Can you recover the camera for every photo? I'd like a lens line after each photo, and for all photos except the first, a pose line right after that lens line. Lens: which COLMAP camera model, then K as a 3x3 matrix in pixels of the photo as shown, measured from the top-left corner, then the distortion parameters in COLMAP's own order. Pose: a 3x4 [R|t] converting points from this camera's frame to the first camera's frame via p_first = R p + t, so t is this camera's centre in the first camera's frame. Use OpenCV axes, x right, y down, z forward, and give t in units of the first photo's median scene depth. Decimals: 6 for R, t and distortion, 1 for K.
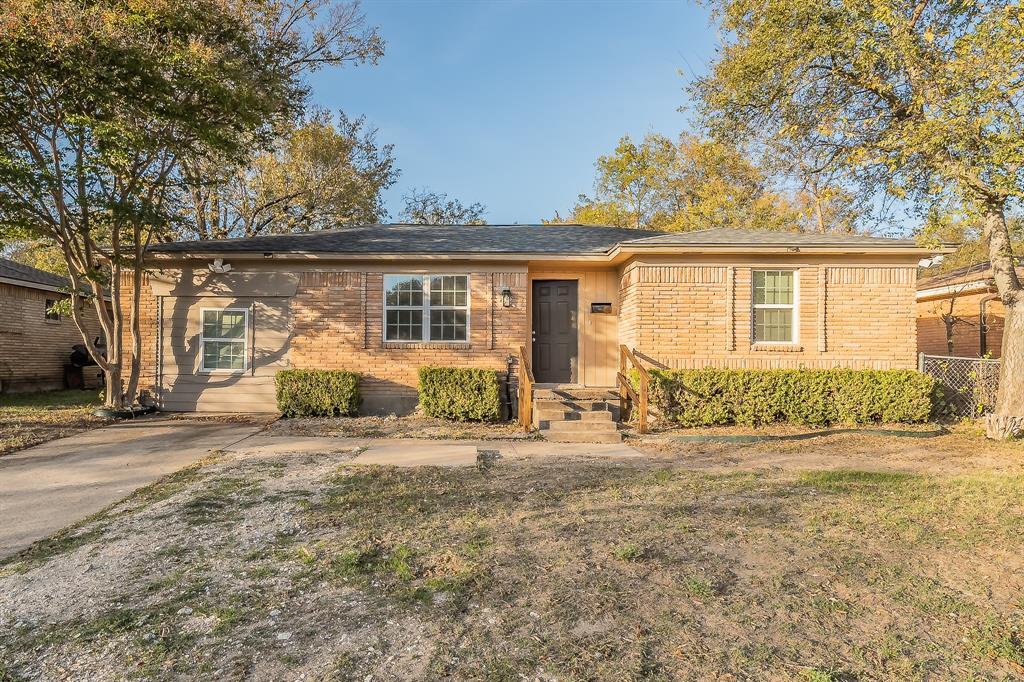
lens RADIAL K [[466.6, 0, 511.6], [0, 466.6, 335.2], [0, 0, 1]] dist [0.002528, -0.000321]
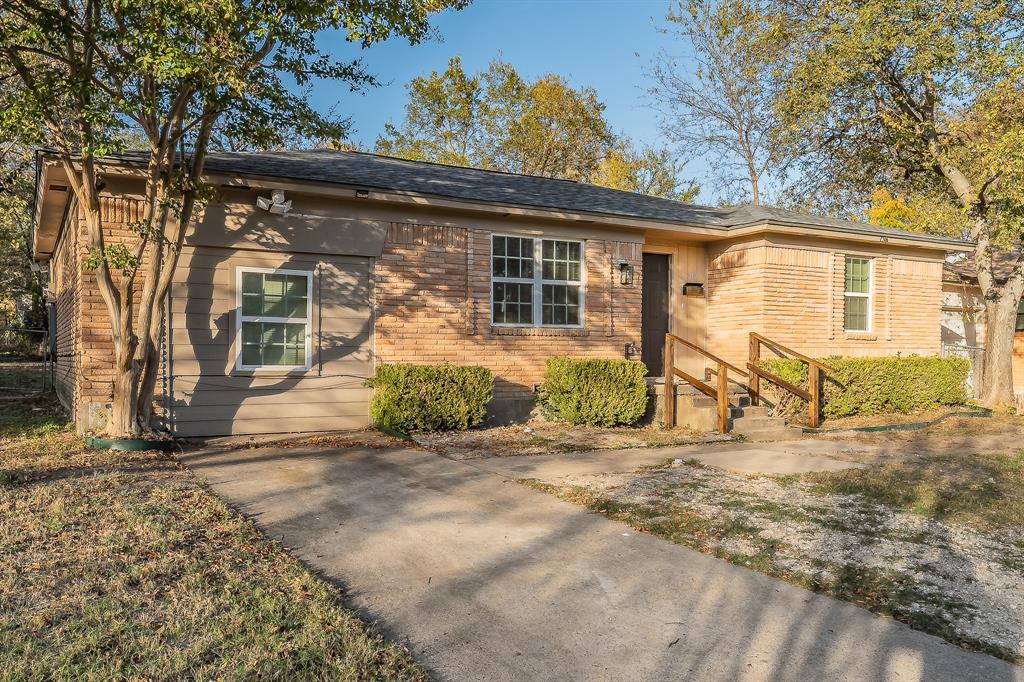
lens RADIAL K [[620.5, 0, 512.0], [0, 620.5, 341.0], [0, 0, 1]] dist [-0.000228, 0.000158]
pose [[0.911638, 0.001718, 0.410991, -0.660448], [-0.018956, 0.999103, 0.037871, 0.000599], [-0.410557, -0.042316, 0.910852, 0.100149]]
